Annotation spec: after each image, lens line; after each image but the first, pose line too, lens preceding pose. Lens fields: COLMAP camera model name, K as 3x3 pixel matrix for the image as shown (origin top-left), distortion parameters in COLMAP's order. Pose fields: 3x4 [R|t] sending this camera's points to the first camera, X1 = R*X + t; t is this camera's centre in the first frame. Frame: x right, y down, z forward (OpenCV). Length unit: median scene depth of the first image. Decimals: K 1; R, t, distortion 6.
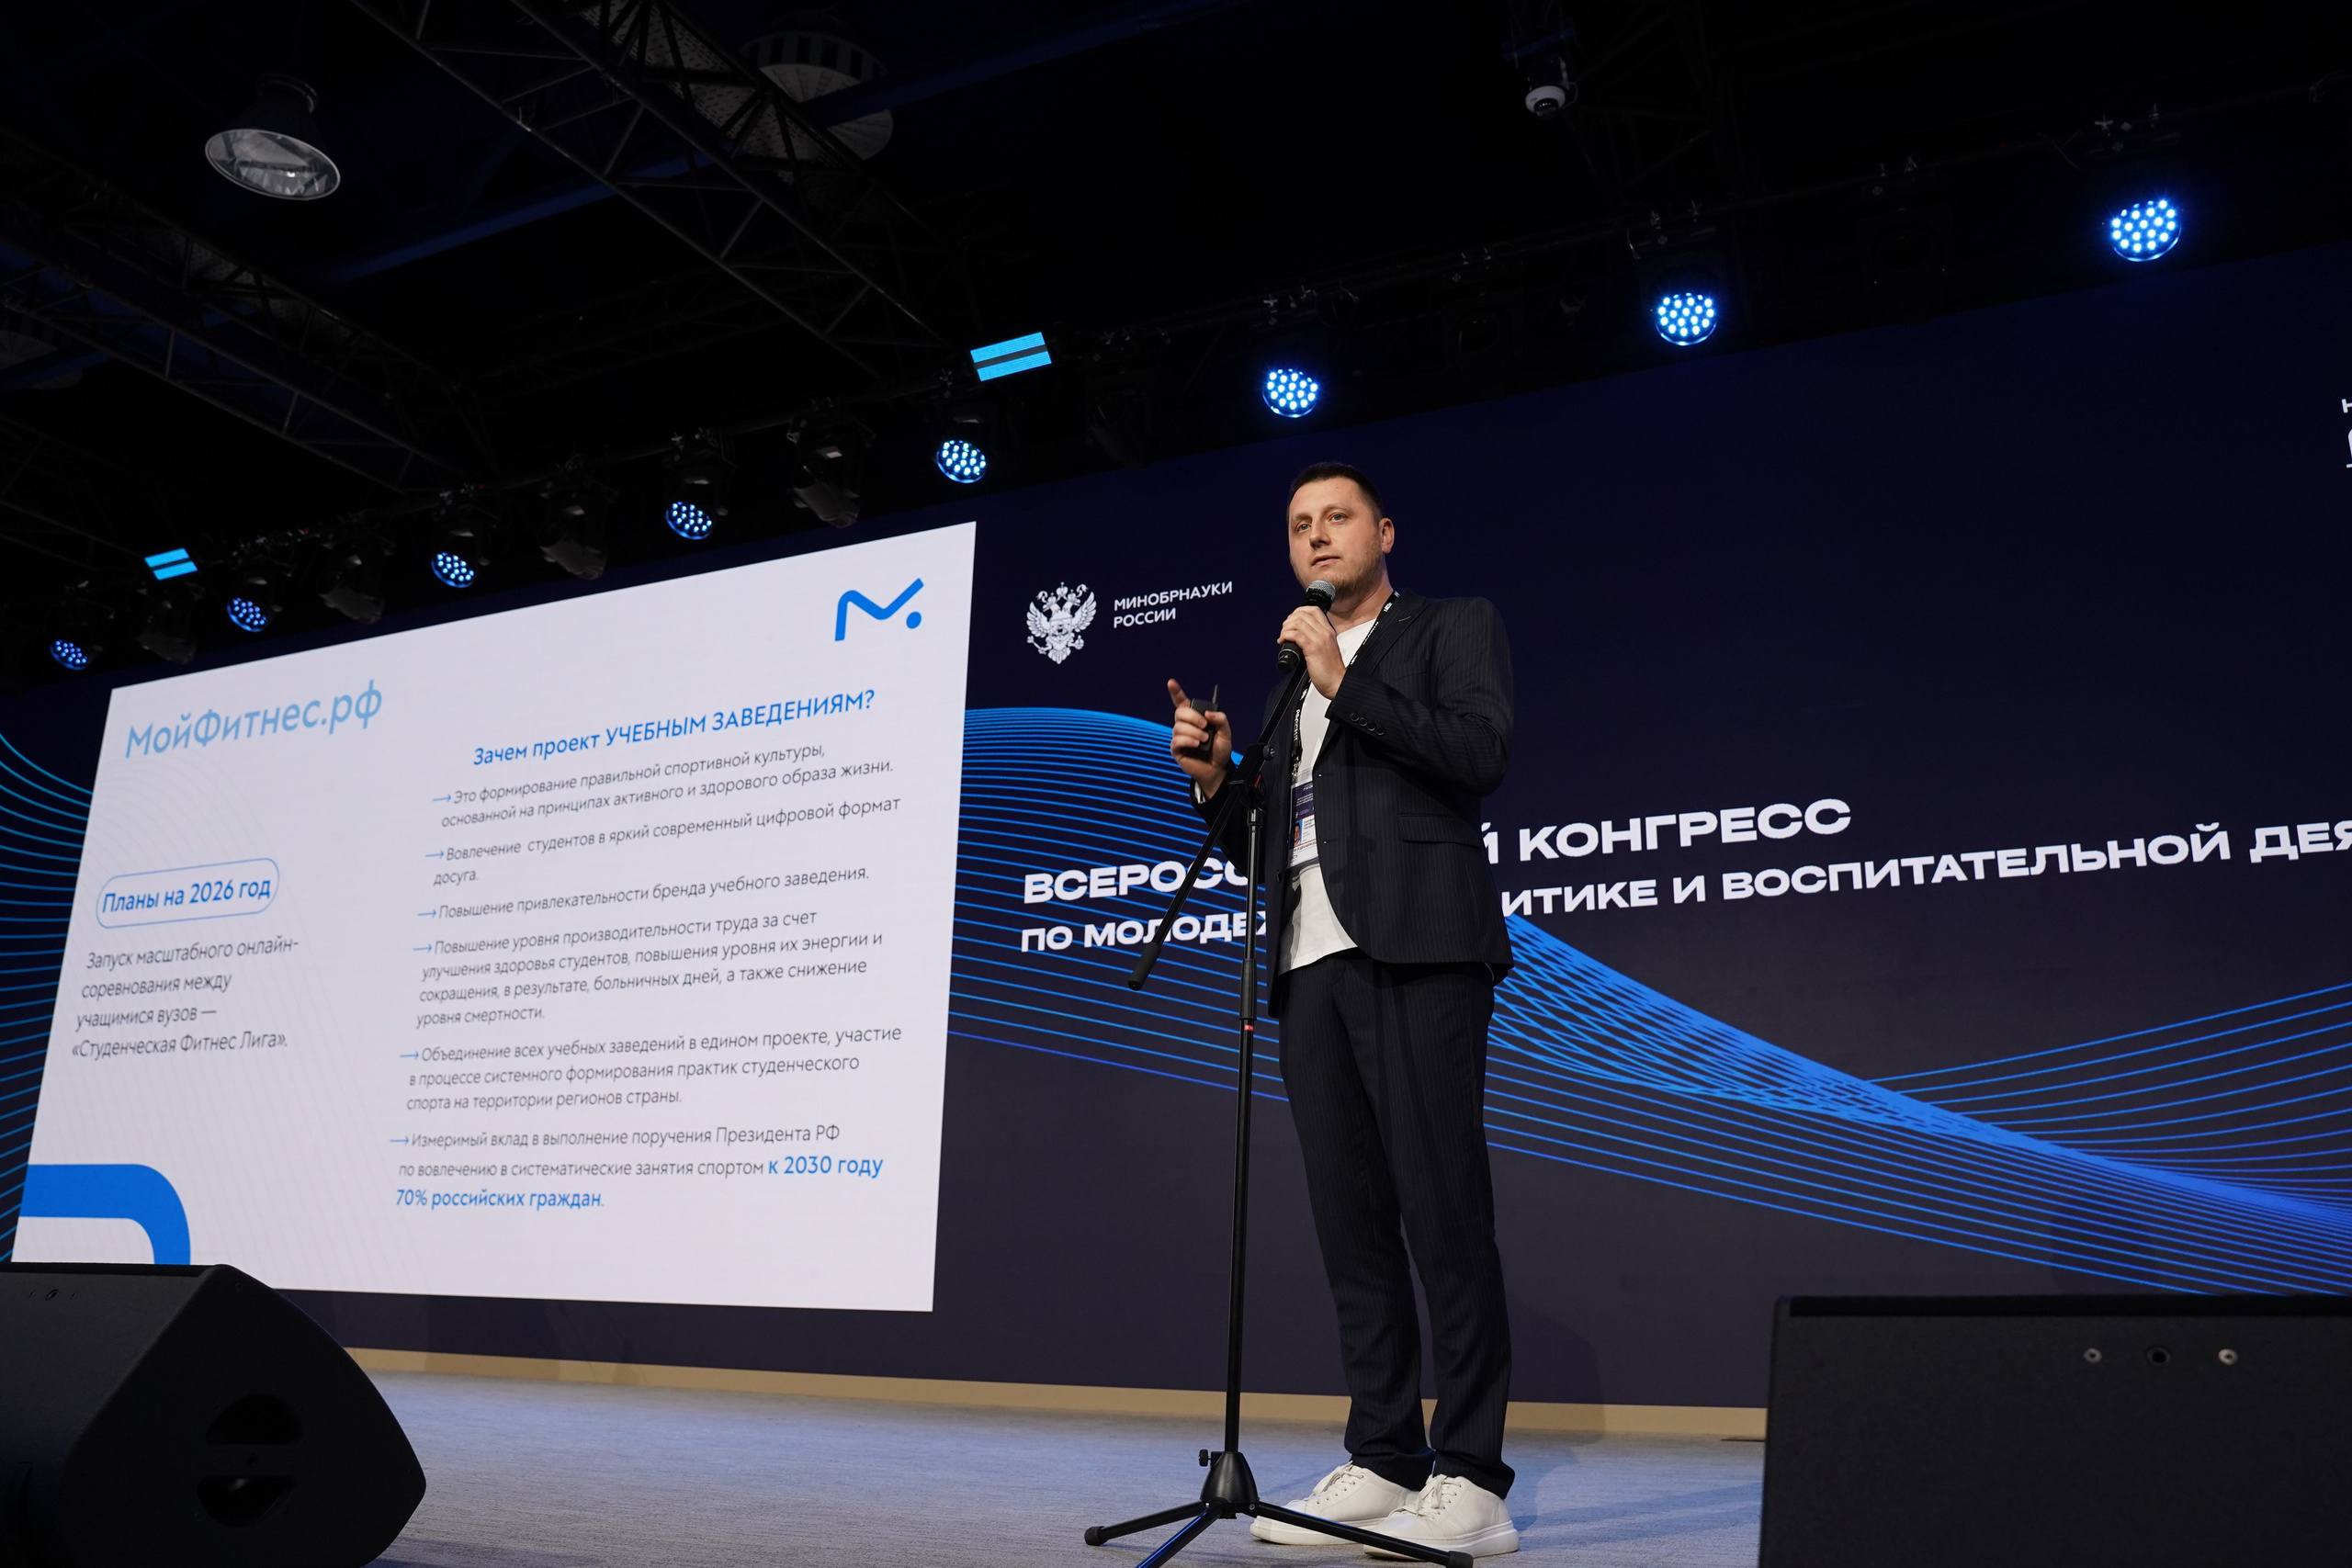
lens RADIAL K [[1892.9, 0, 1166.7], [0, 1892.9, 775.3], [0, 0, 1]] dist [-0.102280, 0.065388]
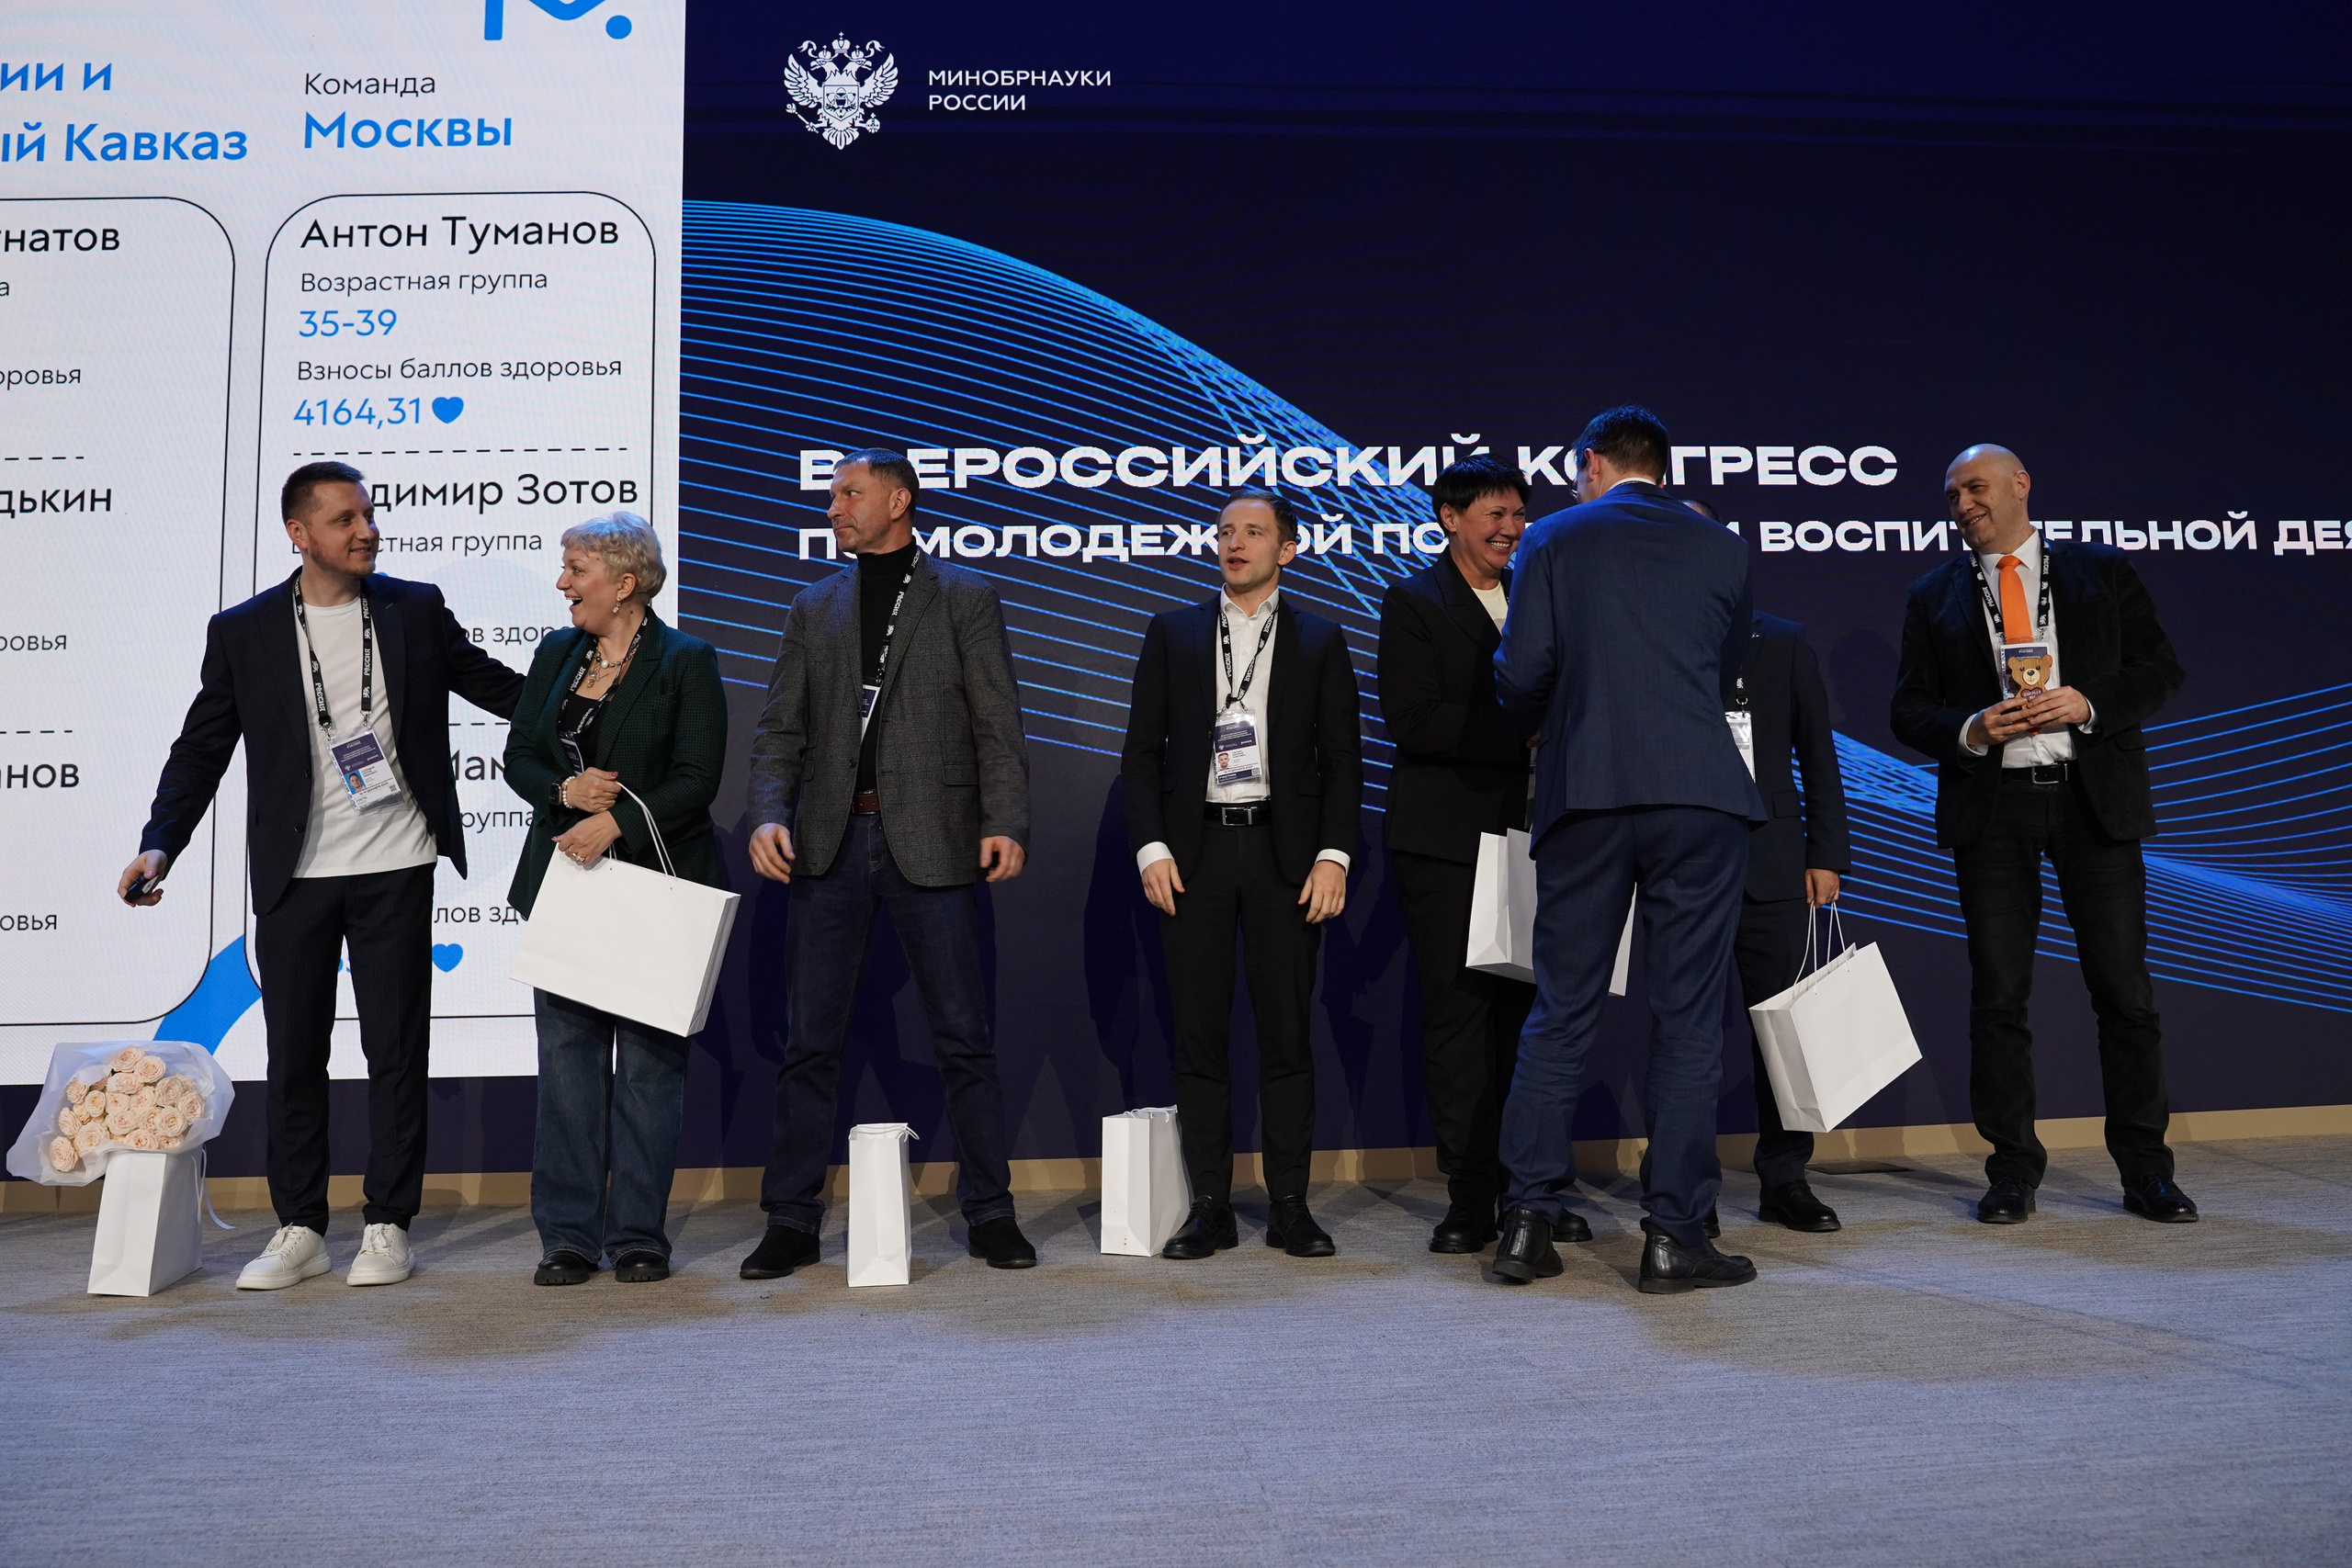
lens RADIAL K [[1892.9, 0, 1161.6], [0, 1892.9, 765.6], [0, 0, 1]] dist [-0.102280, 0.065388]
pose [[0.866158, 0.008139, 0.499703, -0.359033], [-0.096169, 0.983896, 0.150669, 0.059209], [-0.490430, -0.178559, 0.852992, 0.385468]]
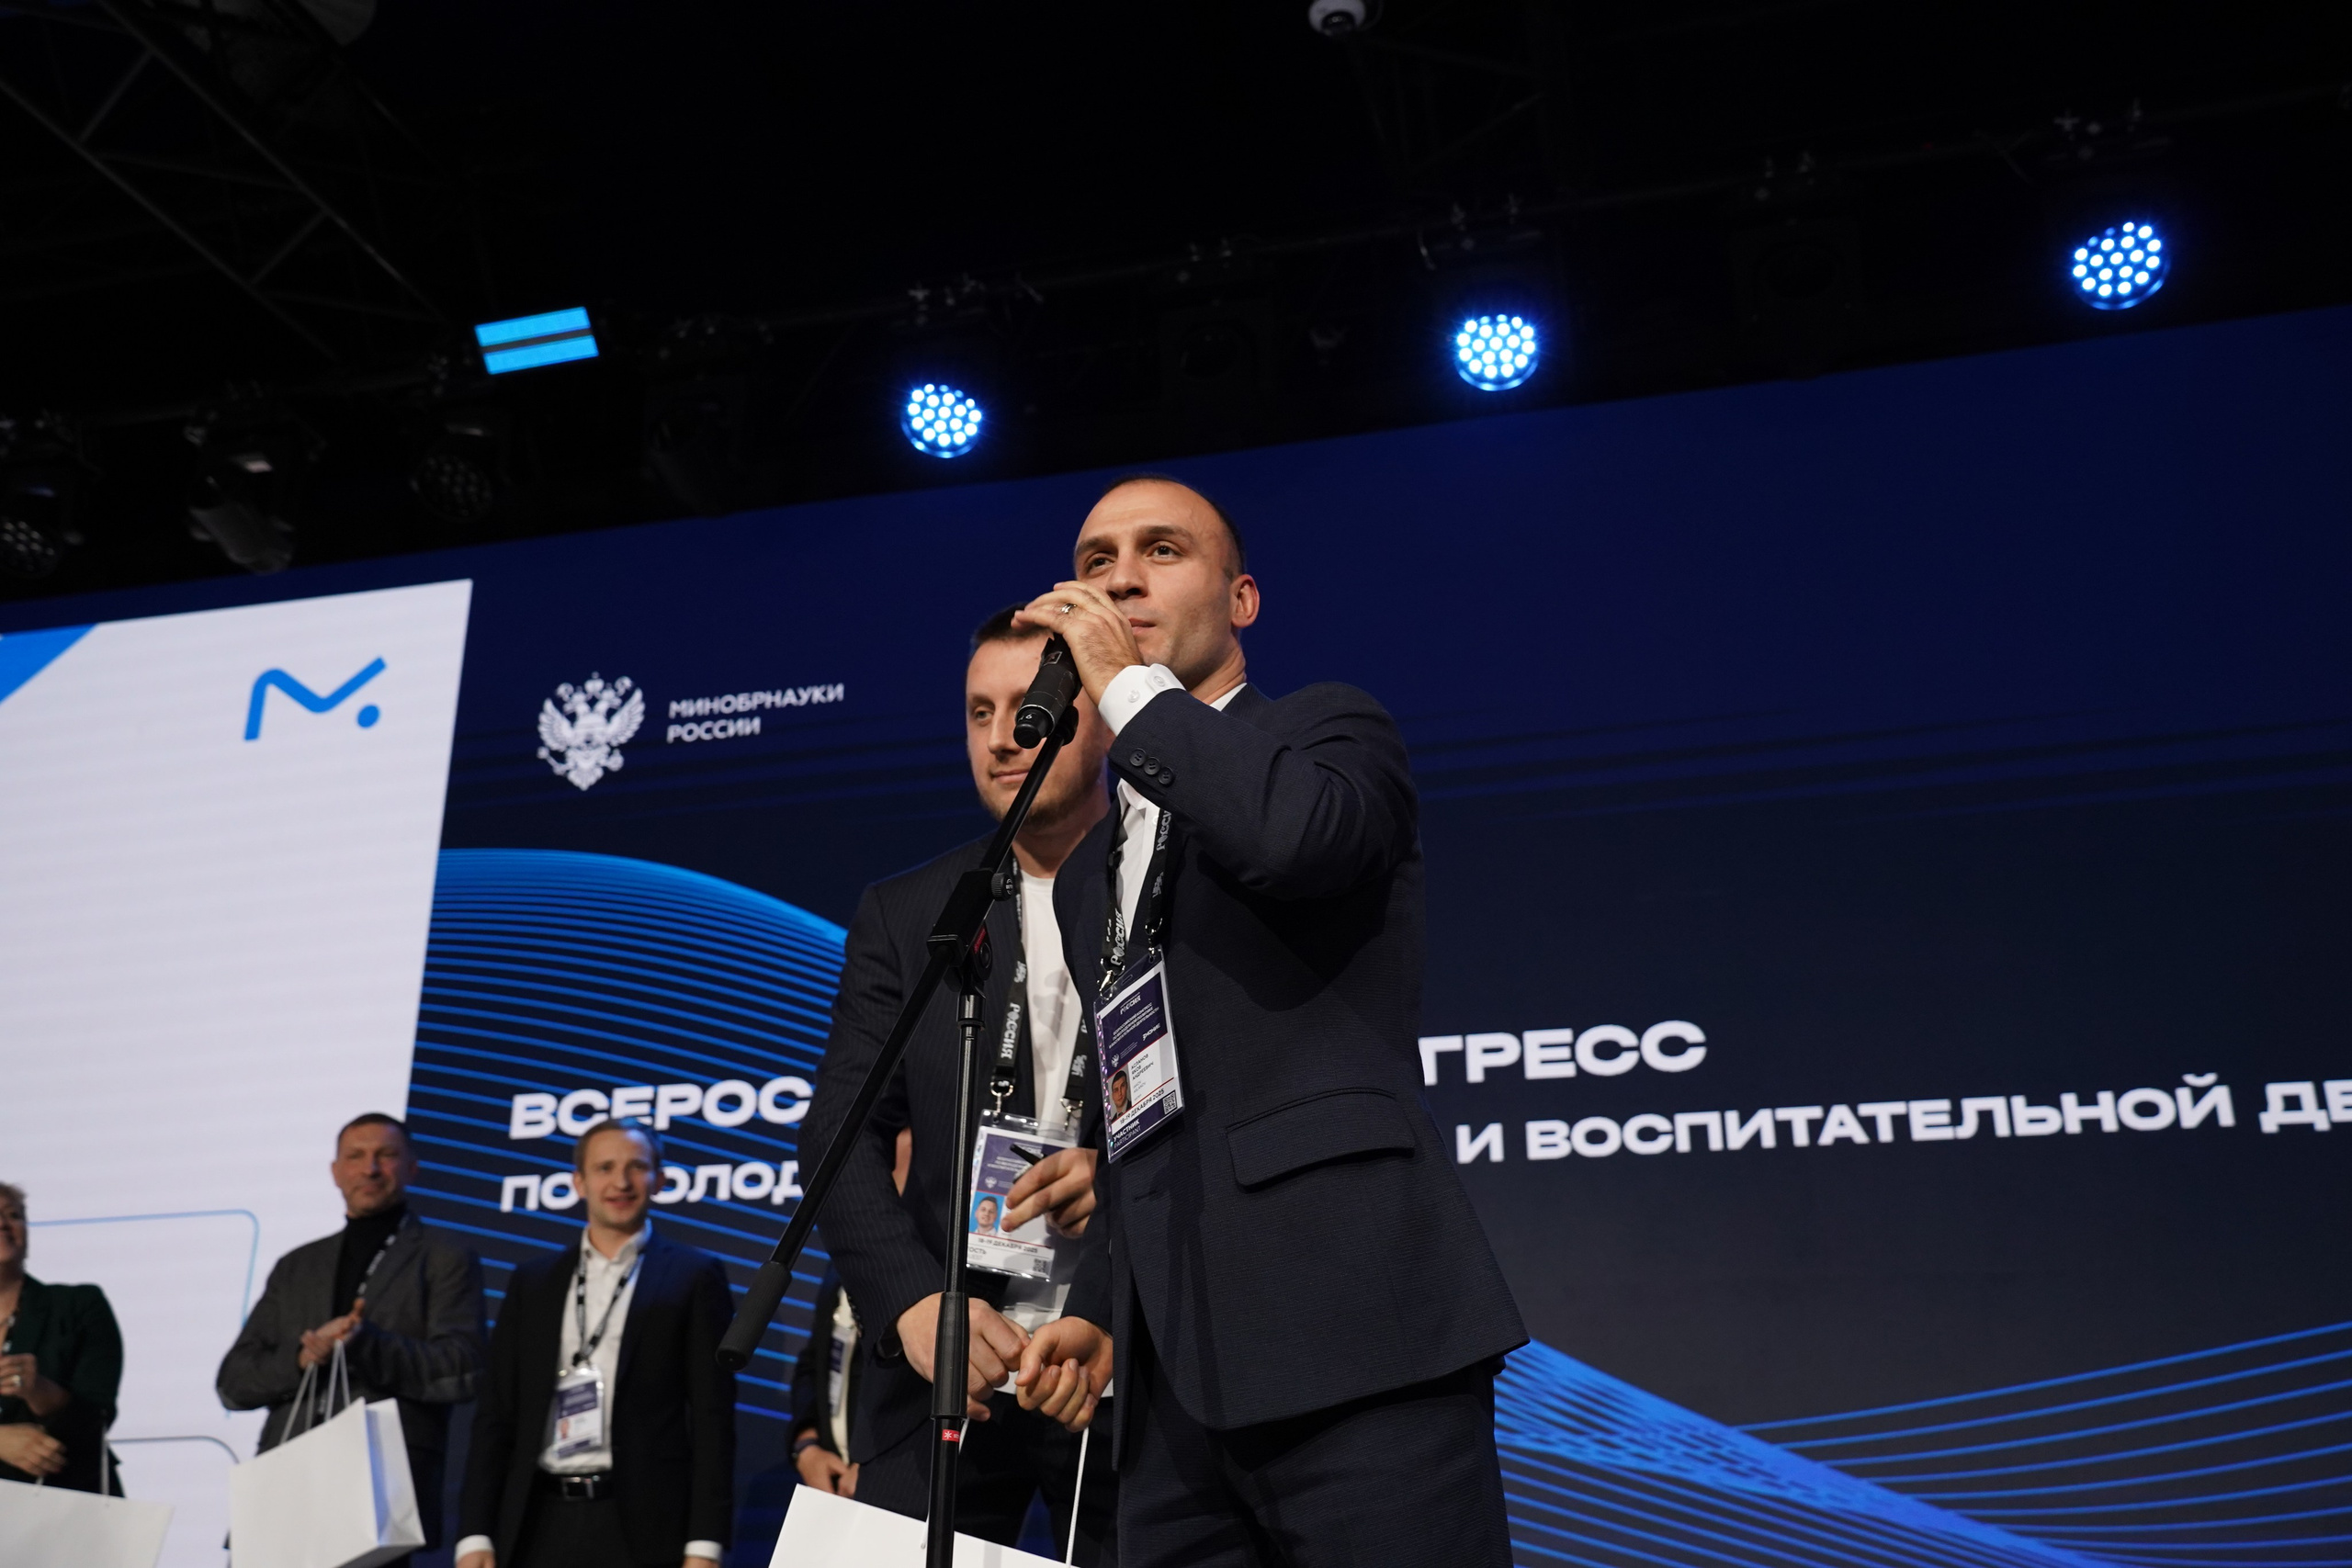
lens RADIAL K [[2367.7, 0, 1154.0], [0, 2367.7, 776.9], [0, 0, 1]] dist [0.038417, 0.000000]
pose [[0.981927, 0.052754, 0.181757, -0.012346], [-0.036876, 0.995290, -0.089656, 0.008042], [-0.185631, 0.081334, 0.979248, 0.134985]]
